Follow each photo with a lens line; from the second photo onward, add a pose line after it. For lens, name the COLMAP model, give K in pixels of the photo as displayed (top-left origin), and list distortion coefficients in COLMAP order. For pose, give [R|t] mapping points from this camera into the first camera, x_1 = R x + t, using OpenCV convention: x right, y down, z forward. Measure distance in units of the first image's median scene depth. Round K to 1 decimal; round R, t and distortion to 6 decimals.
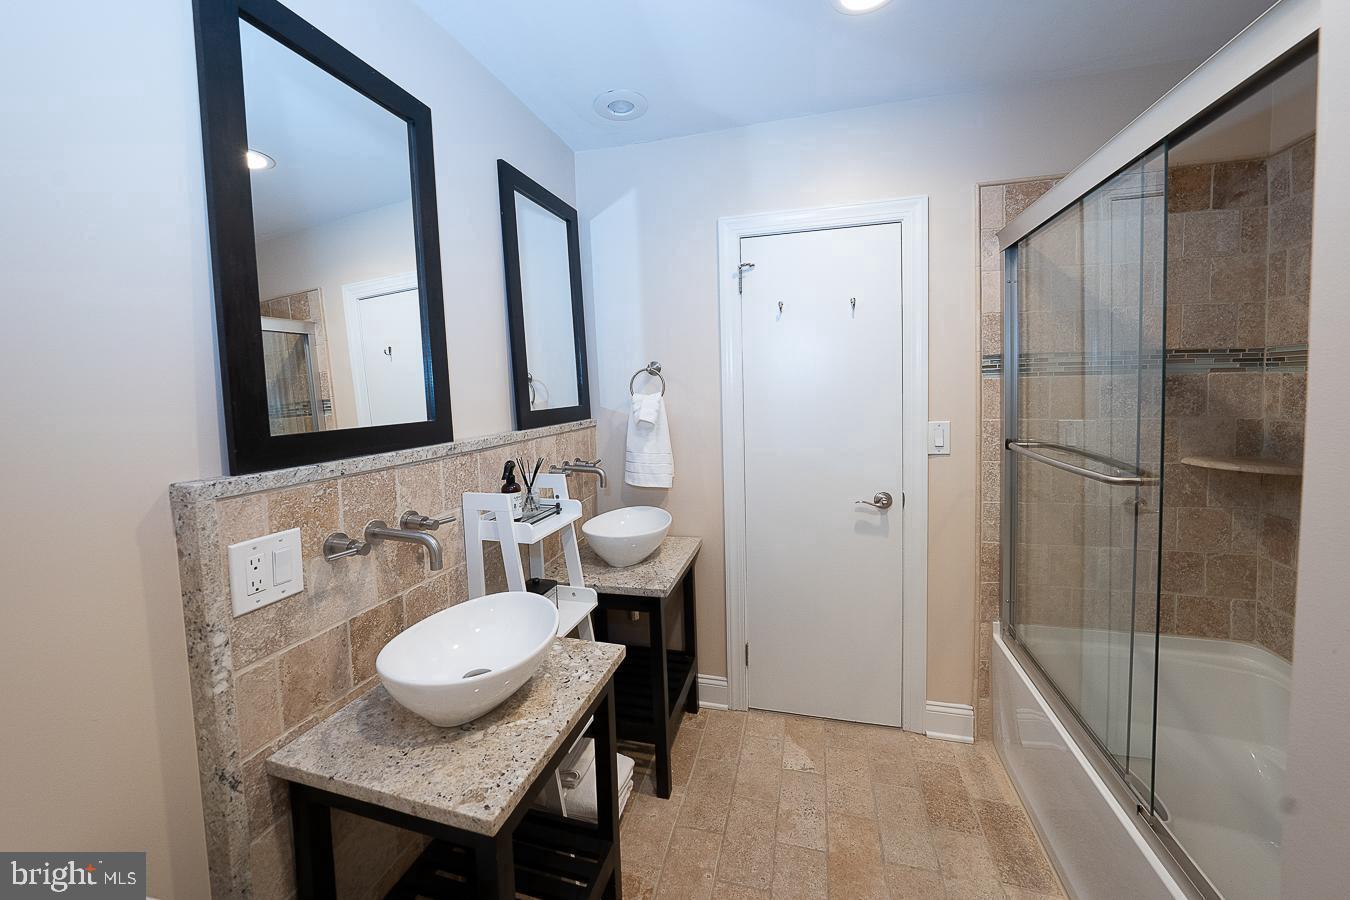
lens RADIAL K [[493.6, 0, 662.7], [0, 493.6, 414.0], [0, 0, 1]] dist [-0.000216, -0.000011]
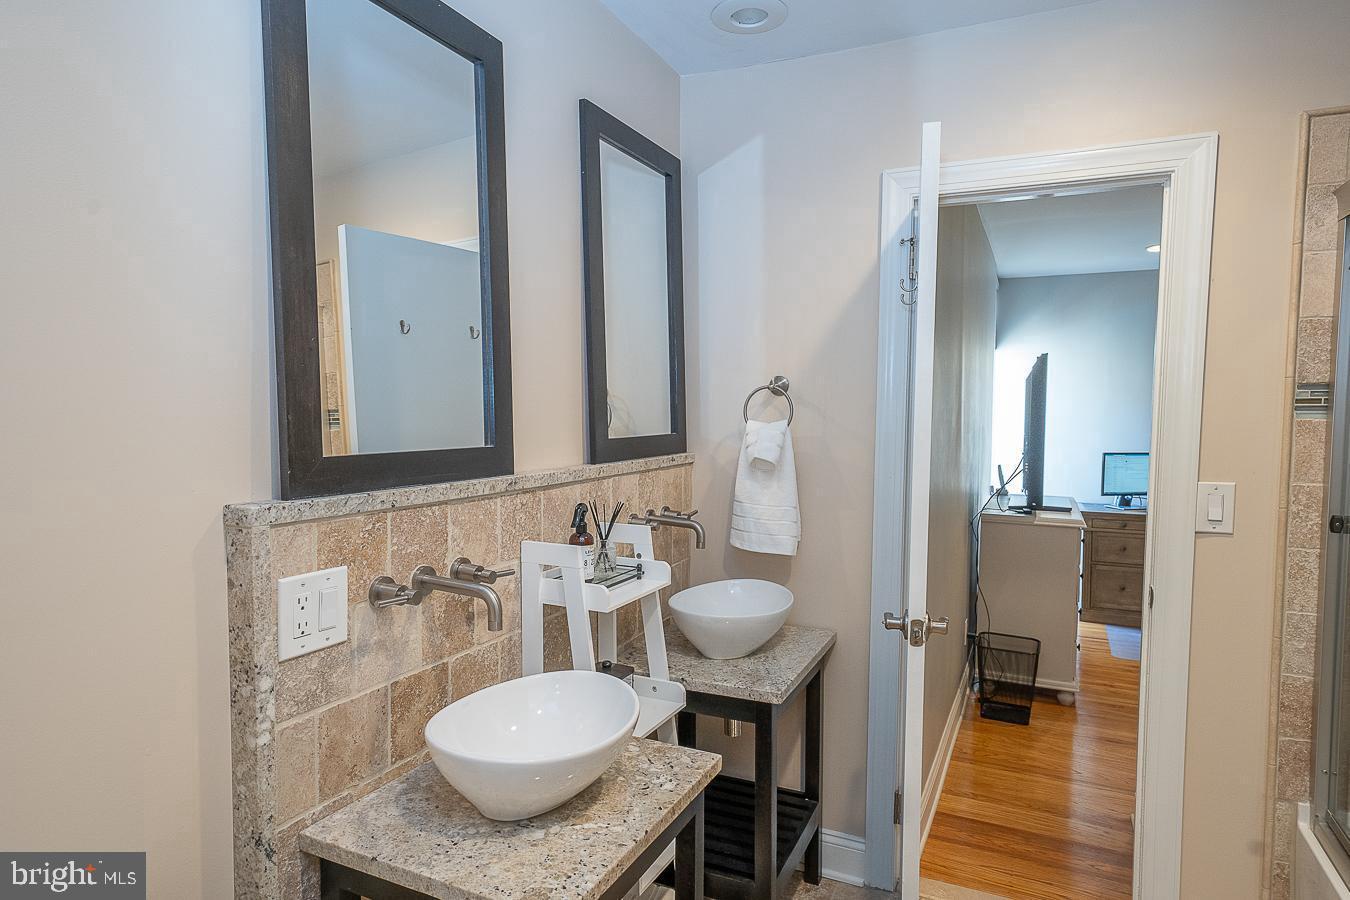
lens RADIAL K [[779.1, 0, 675.0], [0, 779.1, 450.0], [0, 0, 1]] dist [0.001752, 0.000617]
pose [[0.987681, 0.046981, -0.149262, 0.011079], [-0.046196, 0.998894, 0.008720, -0.006109], [0.149506, -0.001717, 0.988759, -0.208366]]
